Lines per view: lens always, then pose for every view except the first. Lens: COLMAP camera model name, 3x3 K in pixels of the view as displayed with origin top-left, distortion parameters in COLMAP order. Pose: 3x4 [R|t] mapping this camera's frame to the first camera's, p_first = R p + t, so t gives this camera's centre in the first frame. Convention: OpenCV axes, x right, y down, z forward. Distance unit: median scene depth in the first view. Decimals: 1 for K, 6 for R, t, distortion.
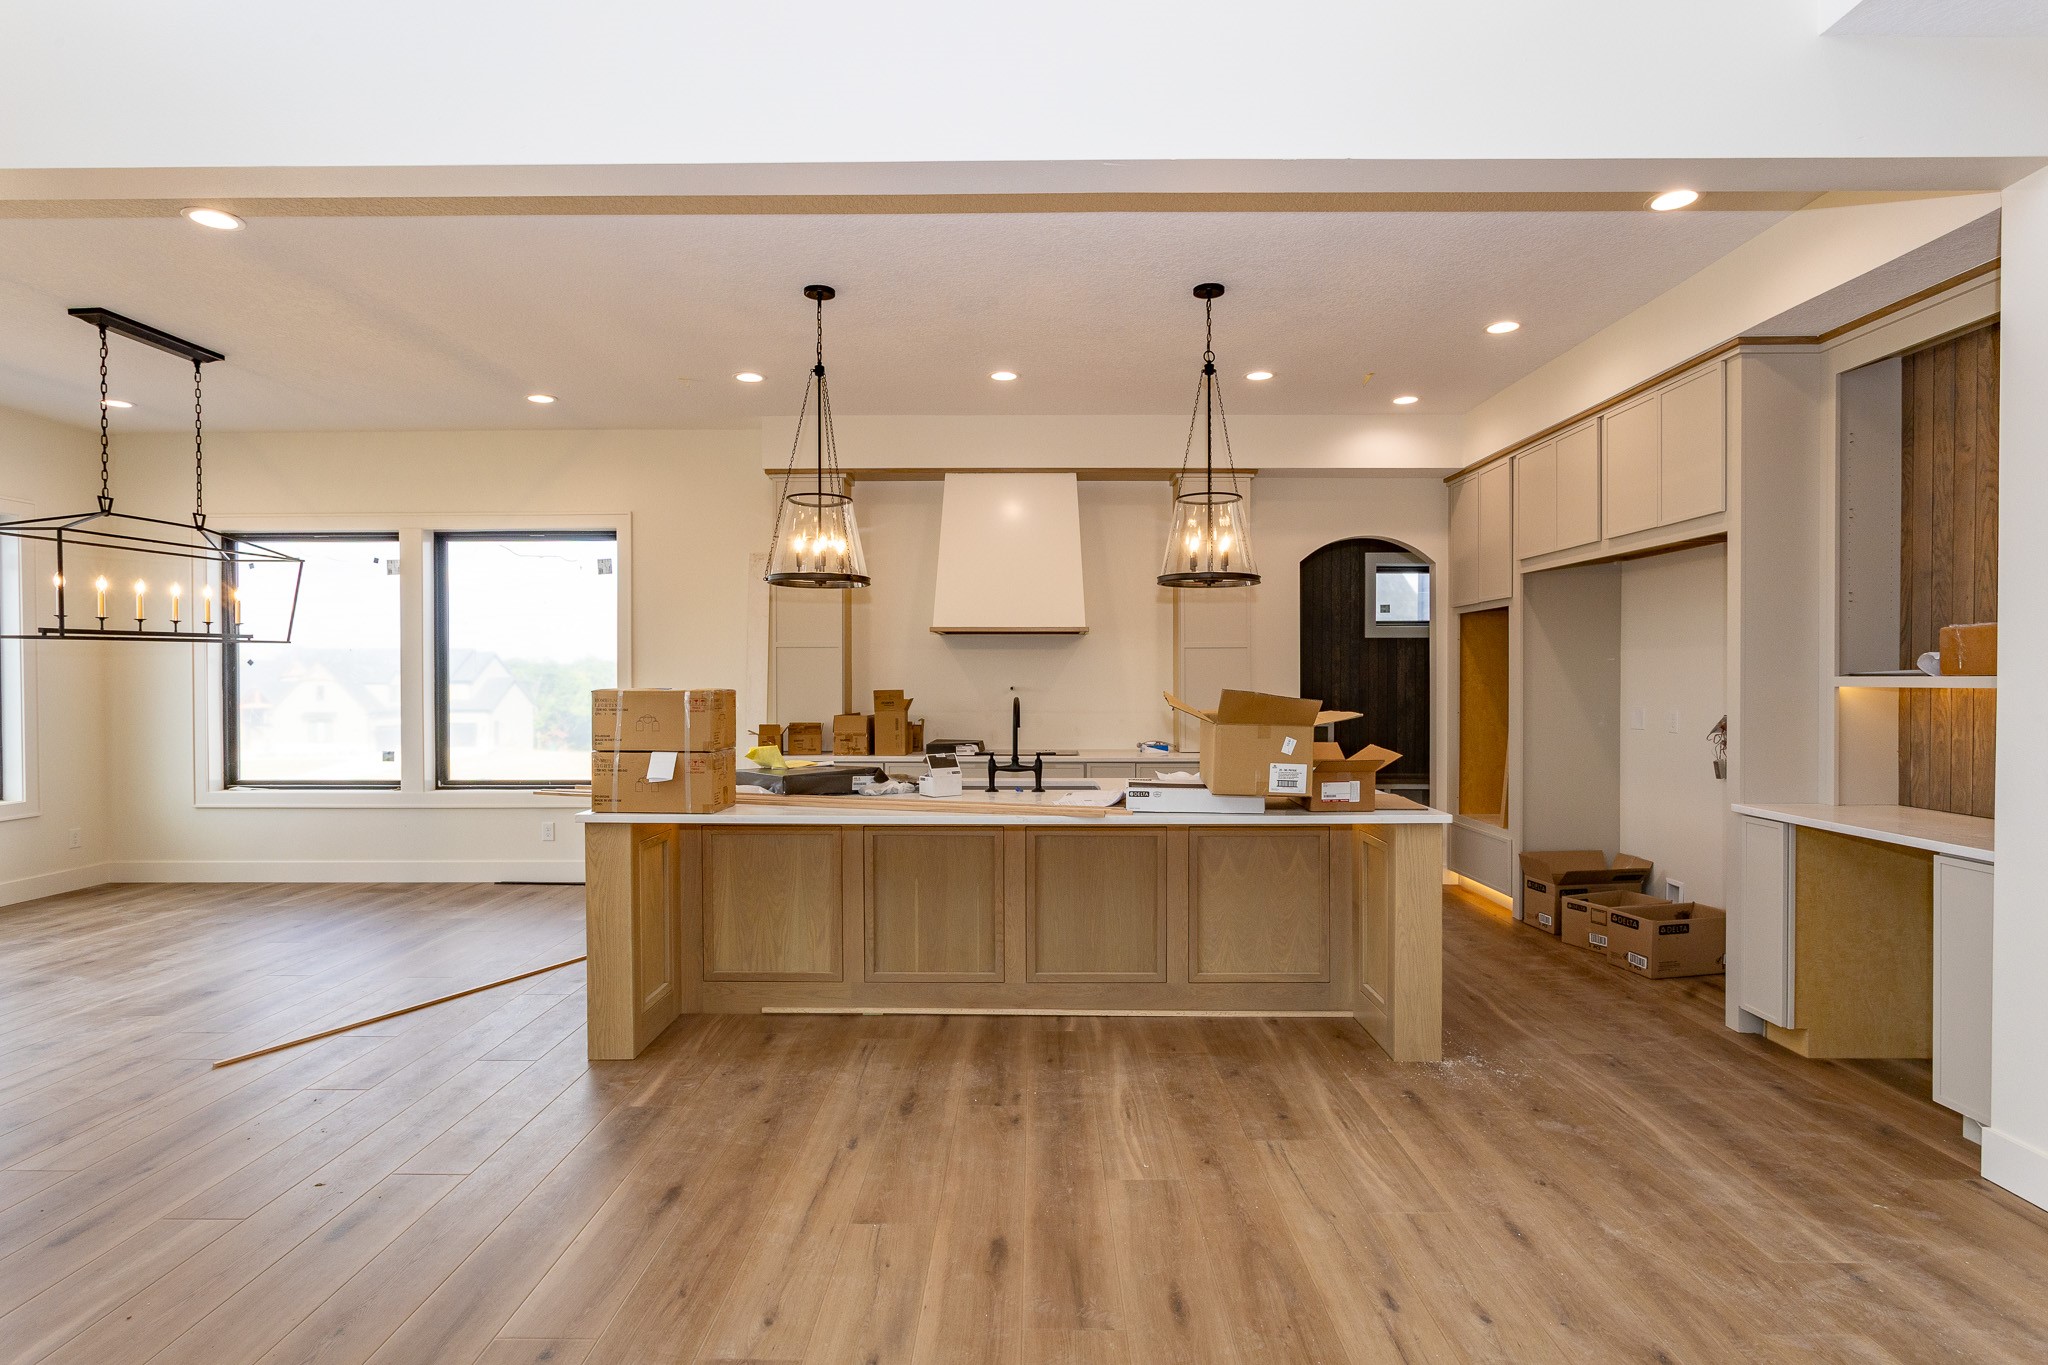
lens RADIAL K [[1006.0, 0, 1027.7], [0, 1006.0, 683.8], [0, 0, 1]] dist [-0.012488, 0.004461]
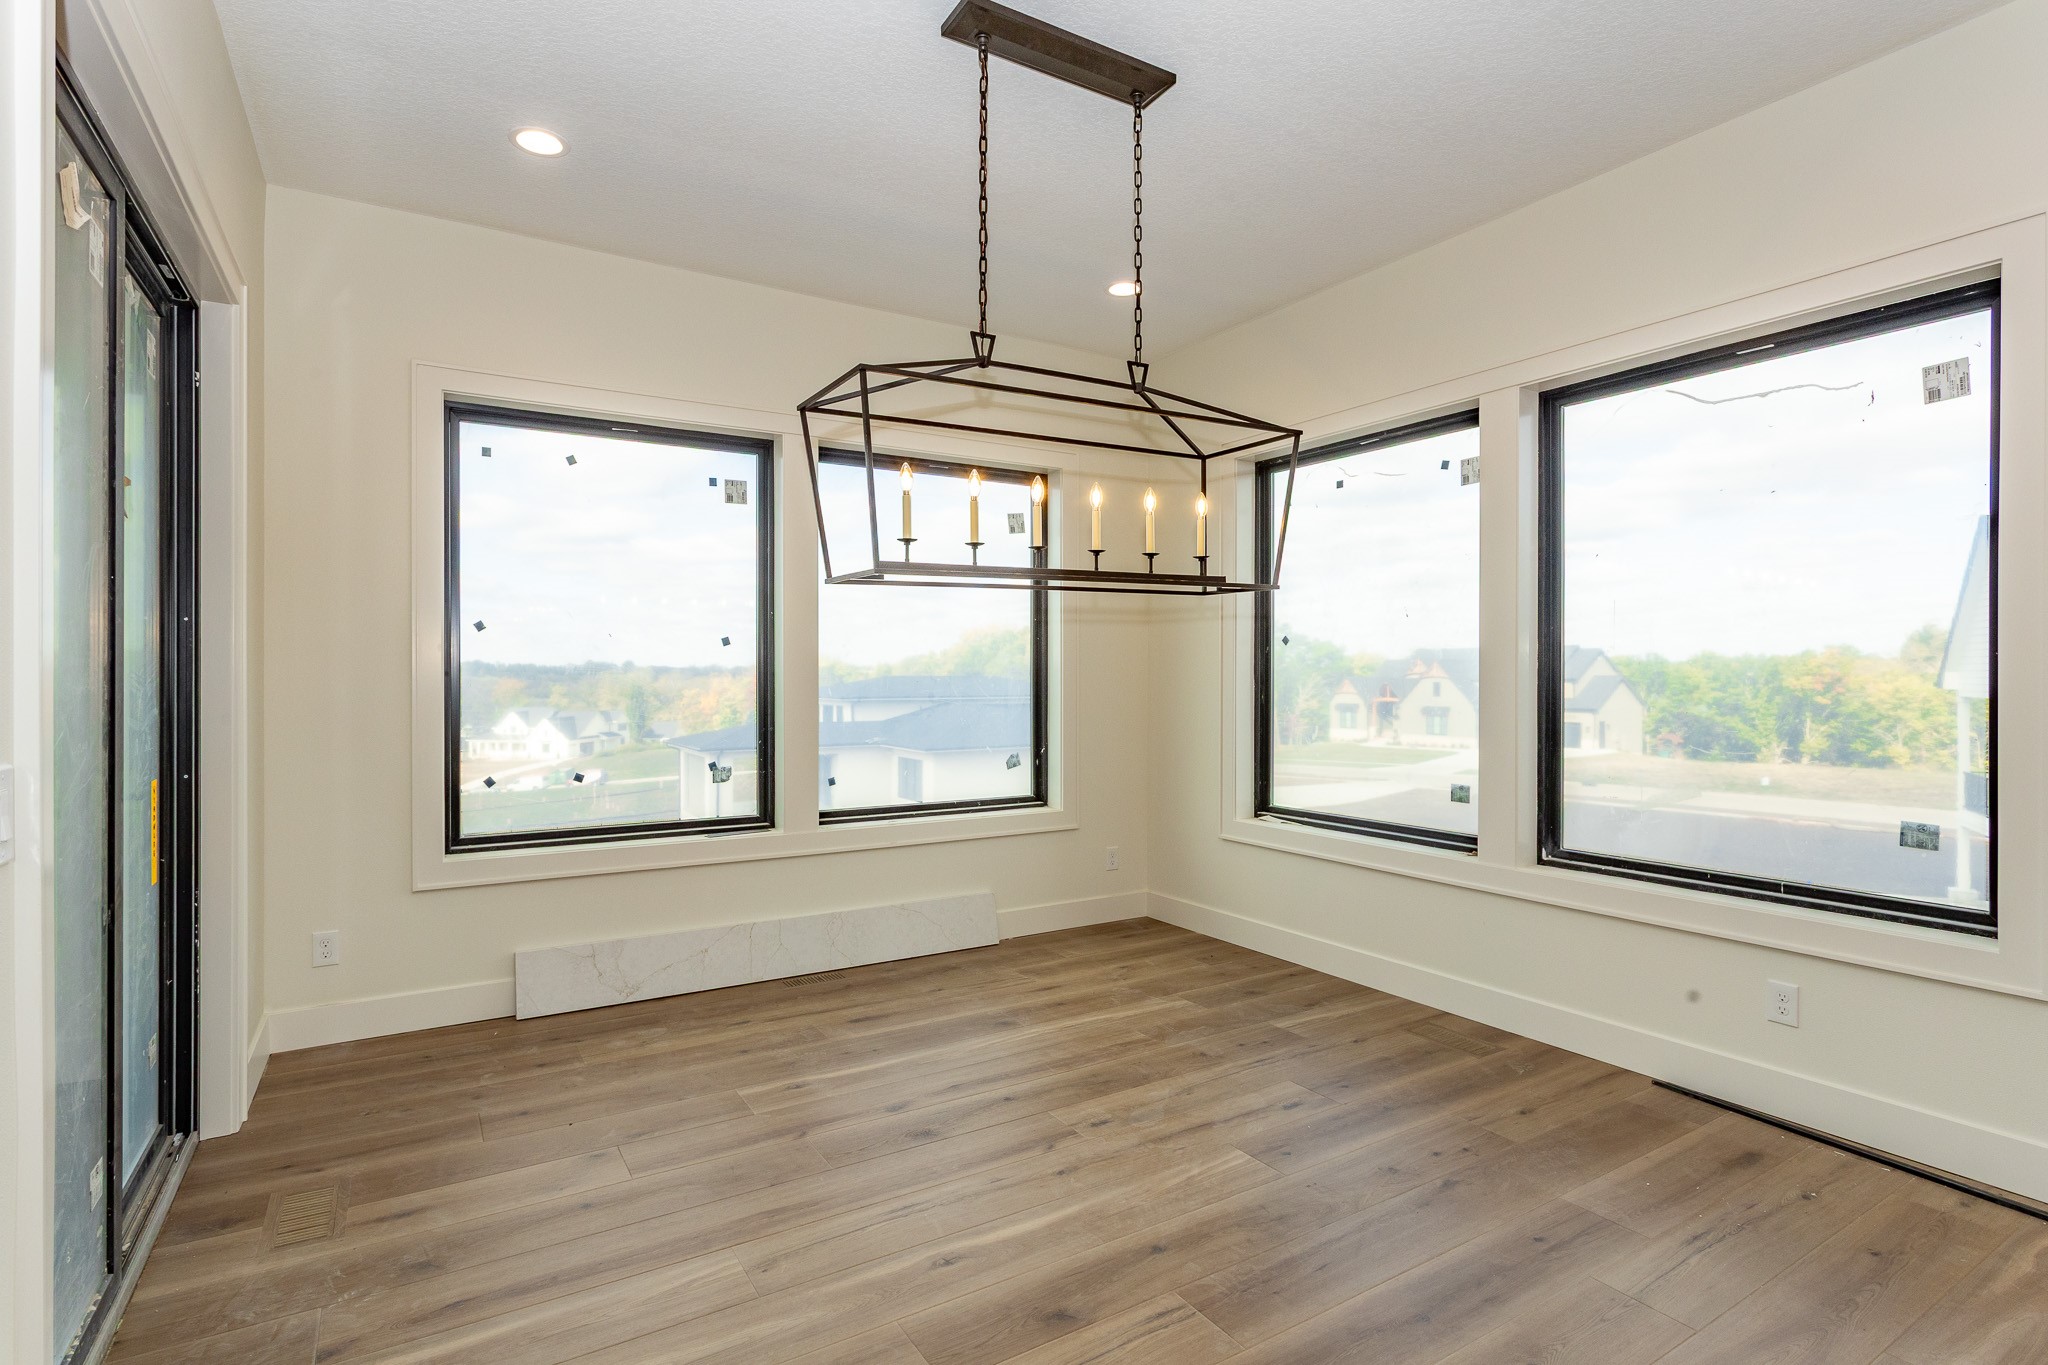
lens RADIAL K [[1006.0, 0, 1022.4], [0, 1006.0, 676.3], [0, 0, 1]] dist [-0.012488, 0.004461]
pose [[0.532112, 0.003593, -0.846666, -0.275450], [-0.008829, 0.999960, -0.001306, 0.006414], [0.846628, 0.008171, 0.532123, 0.466019]]
